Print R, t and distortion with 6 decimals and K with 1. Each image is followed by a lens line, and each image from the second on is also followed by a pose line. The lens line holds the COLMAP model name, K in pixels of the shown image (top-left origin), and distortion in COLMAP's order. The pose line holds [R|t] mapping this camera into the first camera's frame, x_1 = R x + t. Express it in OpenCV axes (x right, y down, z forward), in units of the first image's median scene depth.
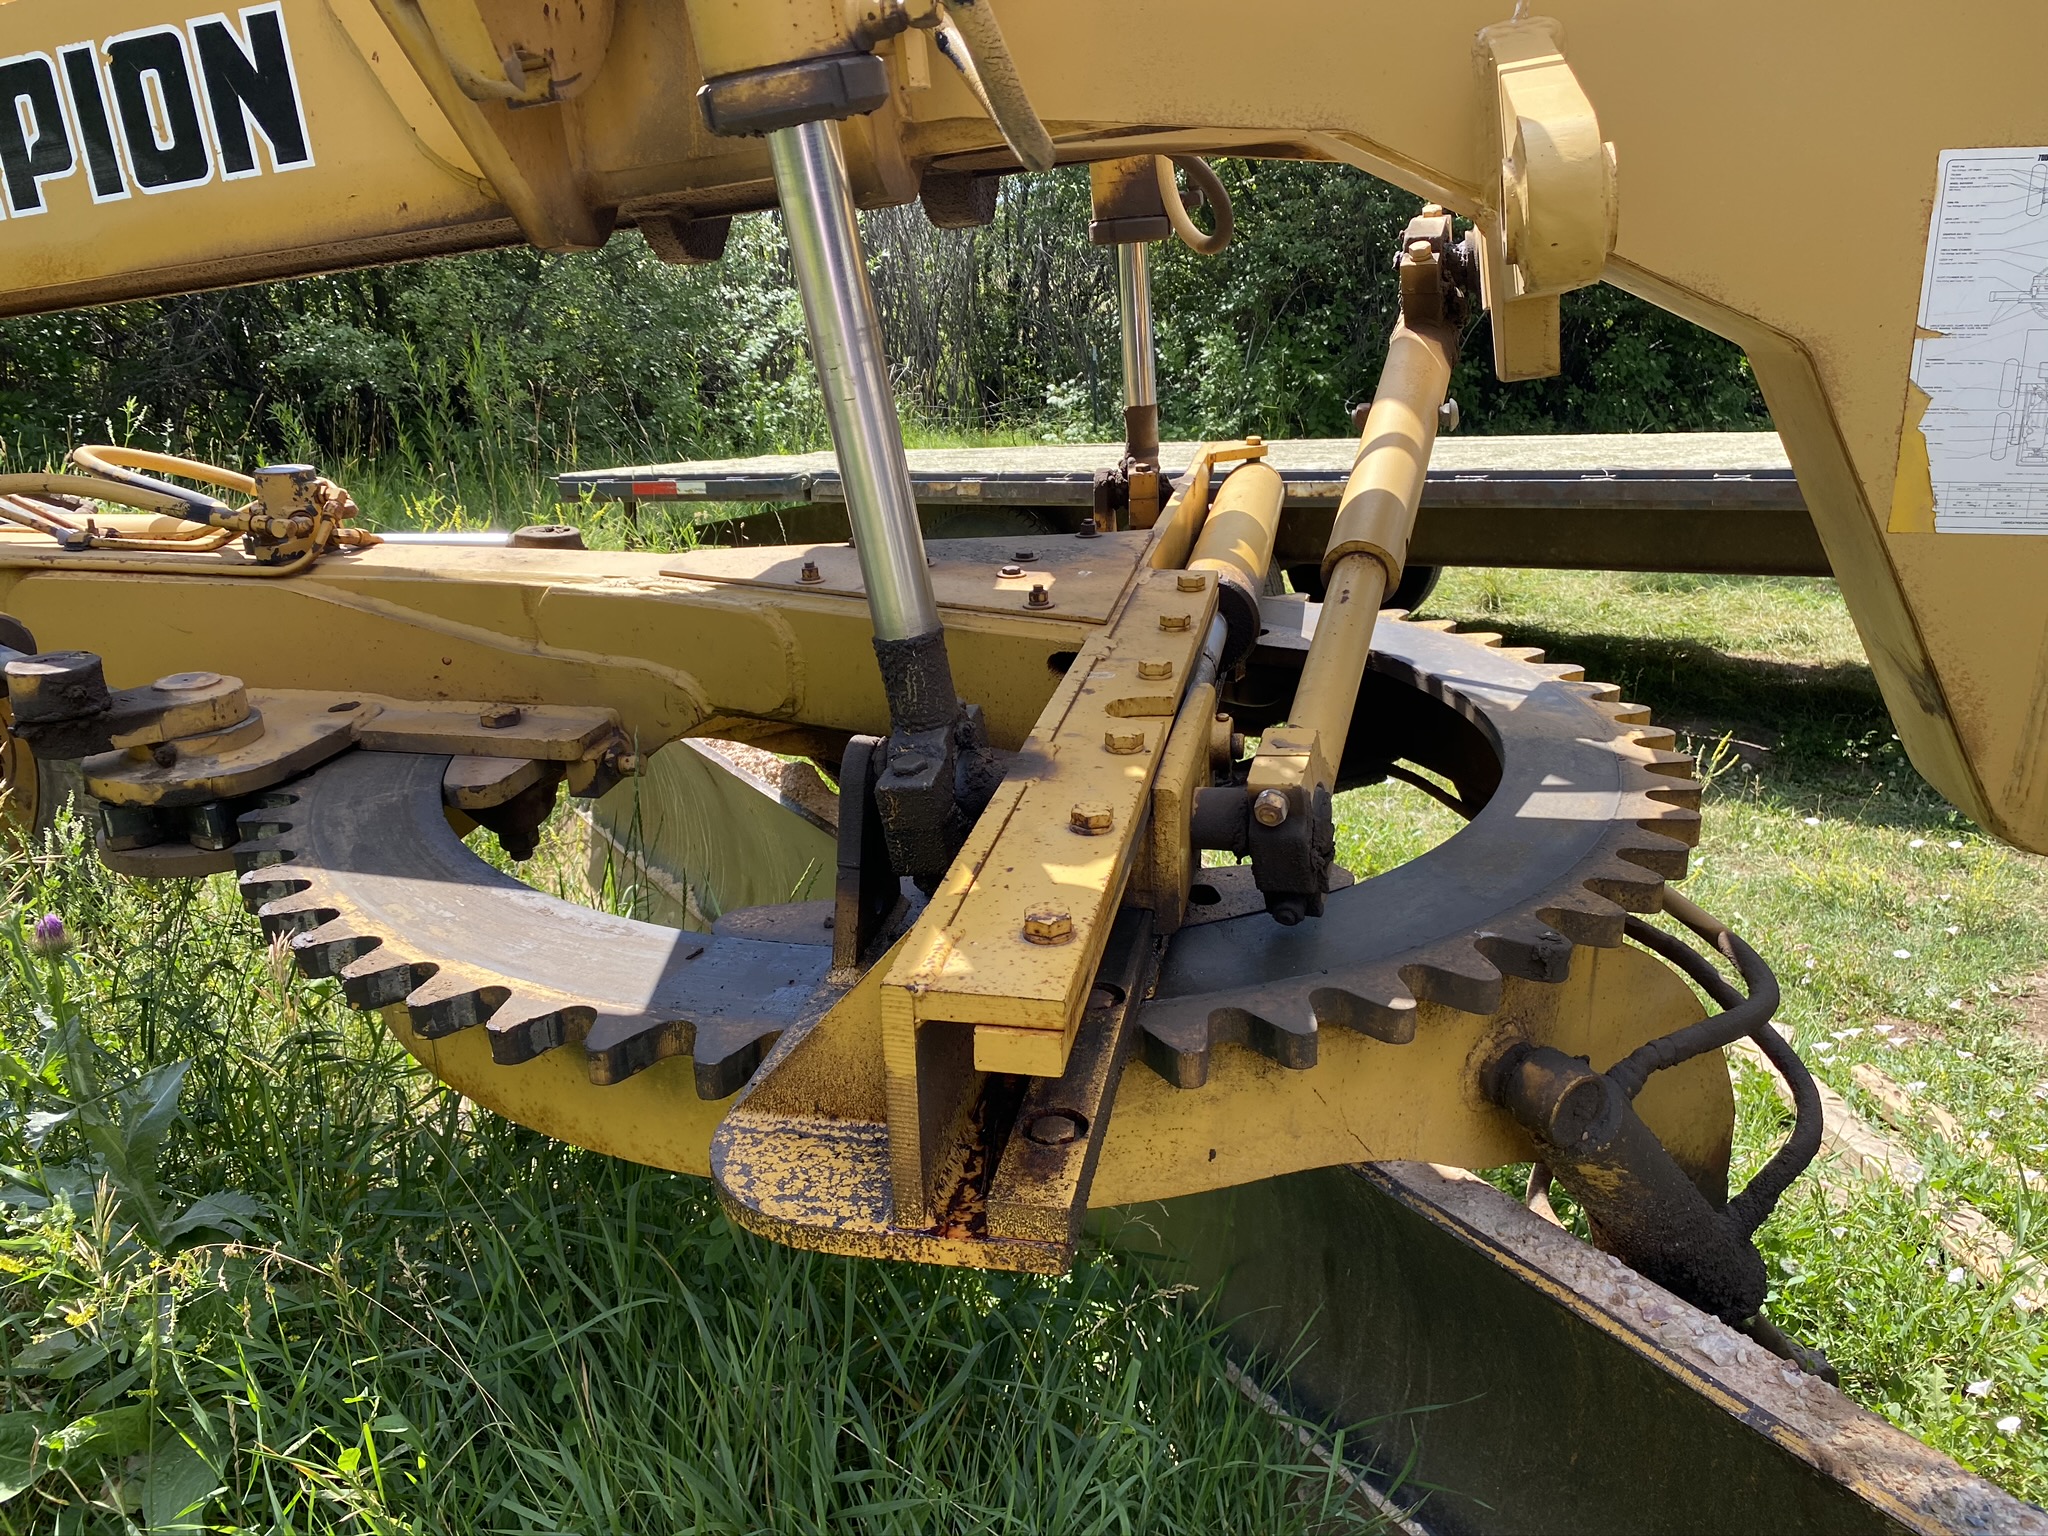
lens RADIAL K [[1566.9, 0, 1024.0], [0, 1566.9, 768.0], [0, 0, 1]] dist [0.078742, -0.116142]
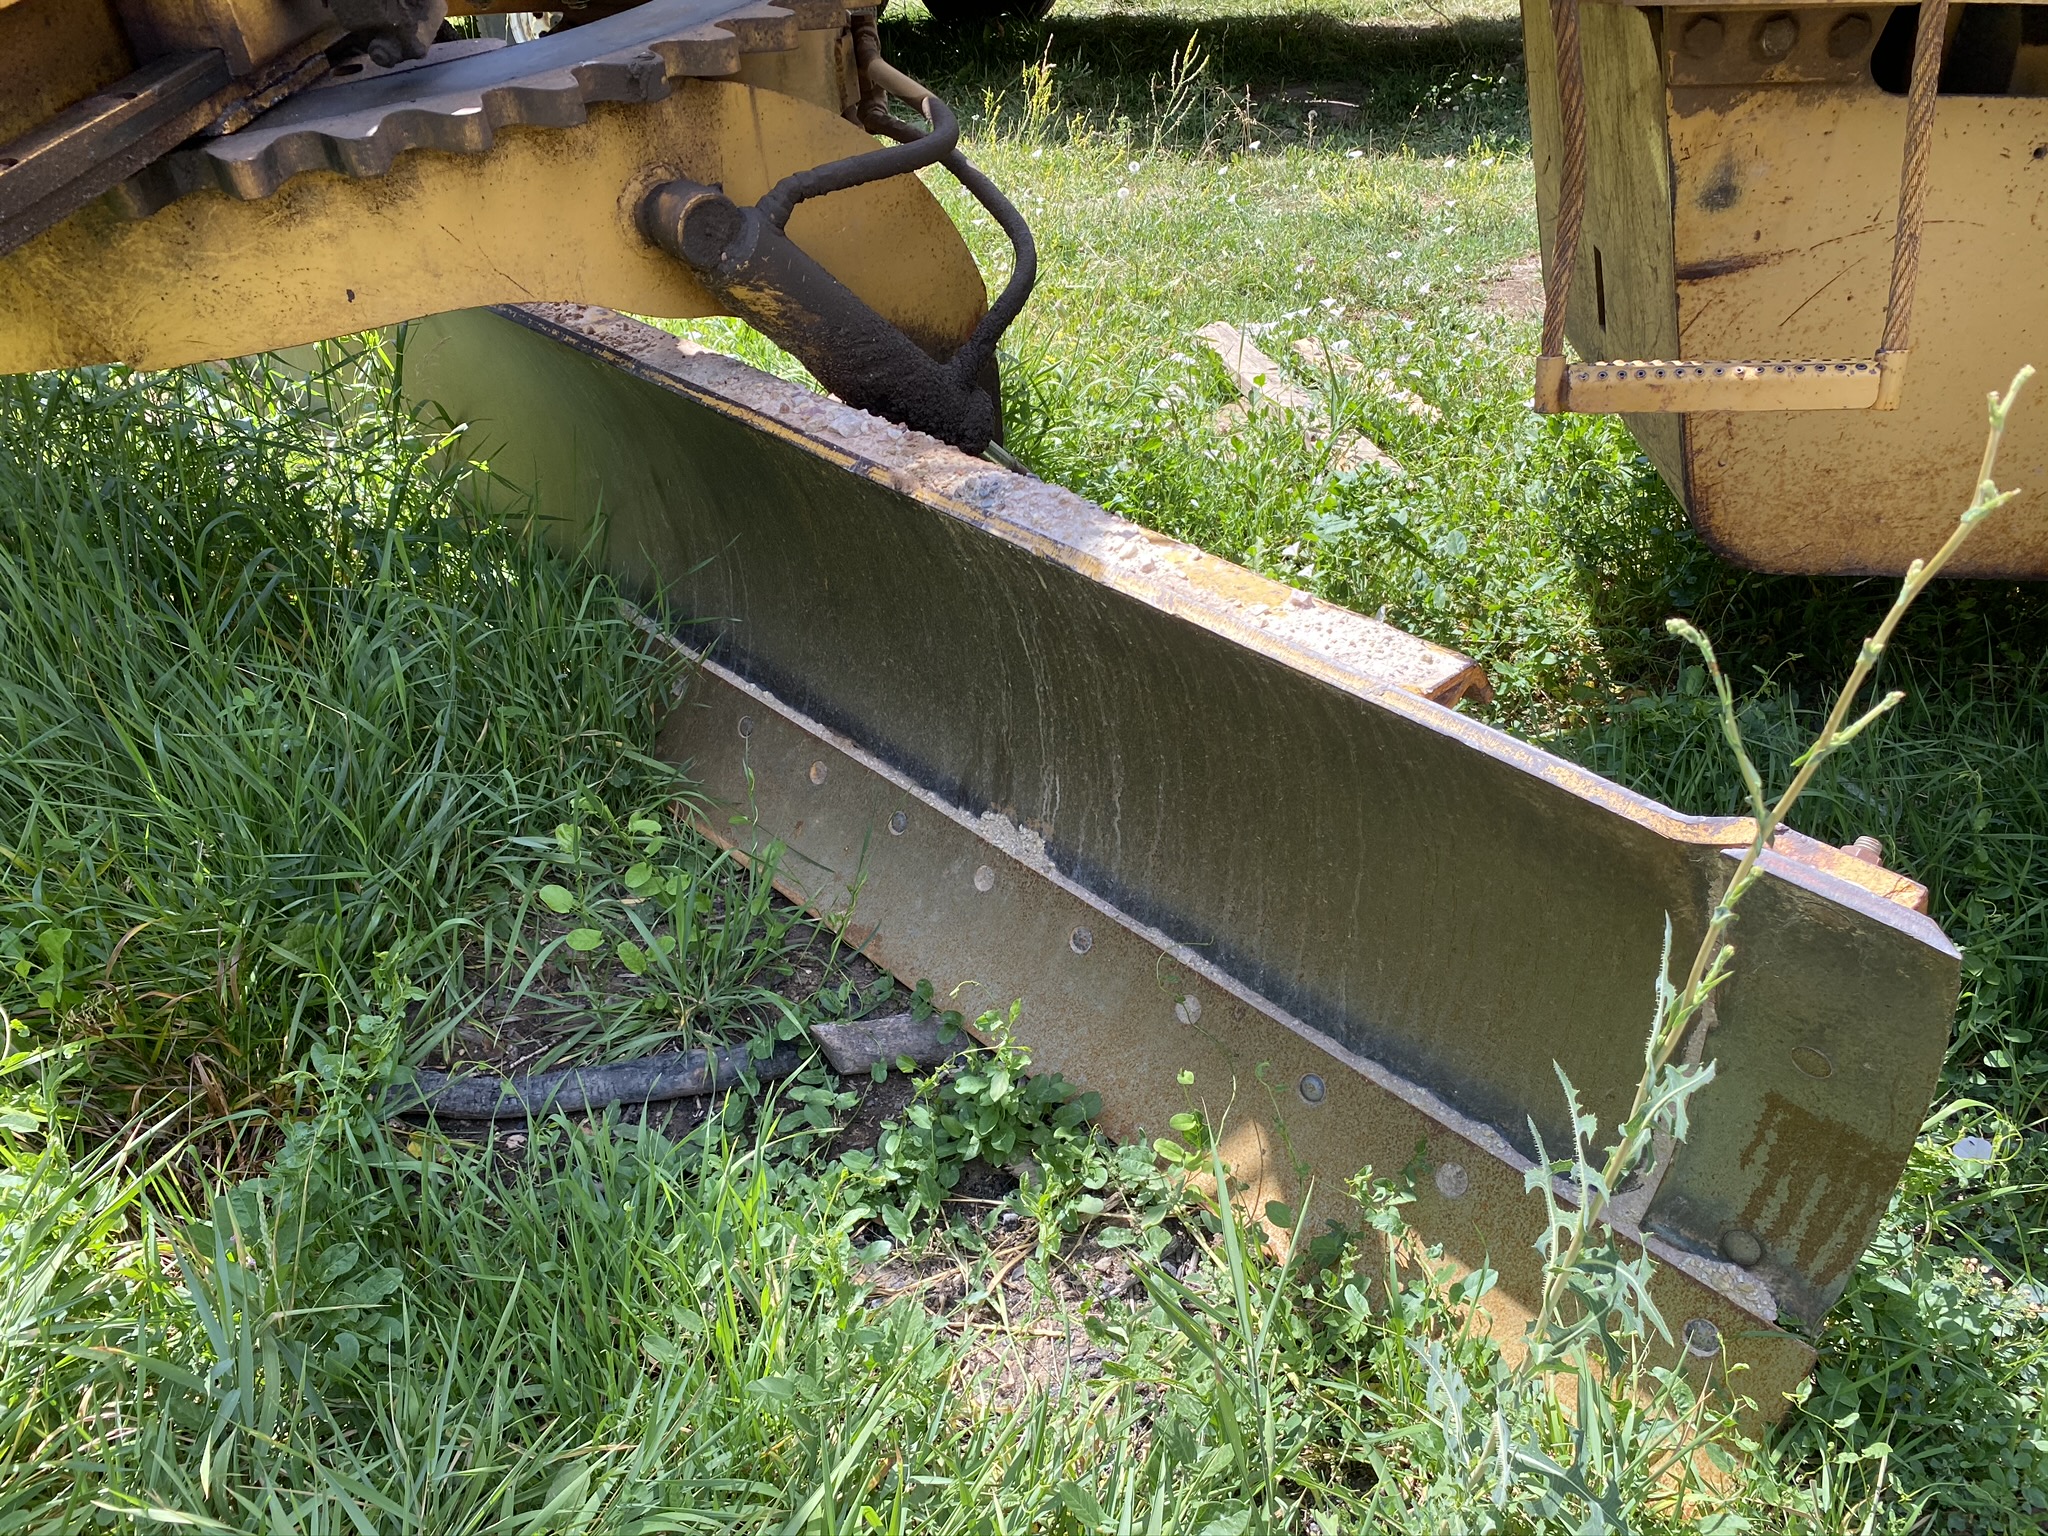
lens RADIAL K [[1566.9, 0, 1024.0], [0, 1566.9, 768.0], [0, 0, 1]] dist [0.078742, -0.116142]
pose [[0.984134, -0.143977, 0.103683, 0.388900], [0.107170, 0.948110, 0.299337, 0.258743], [-0.141401, -0.283476, 0.948497, -0.182710]]
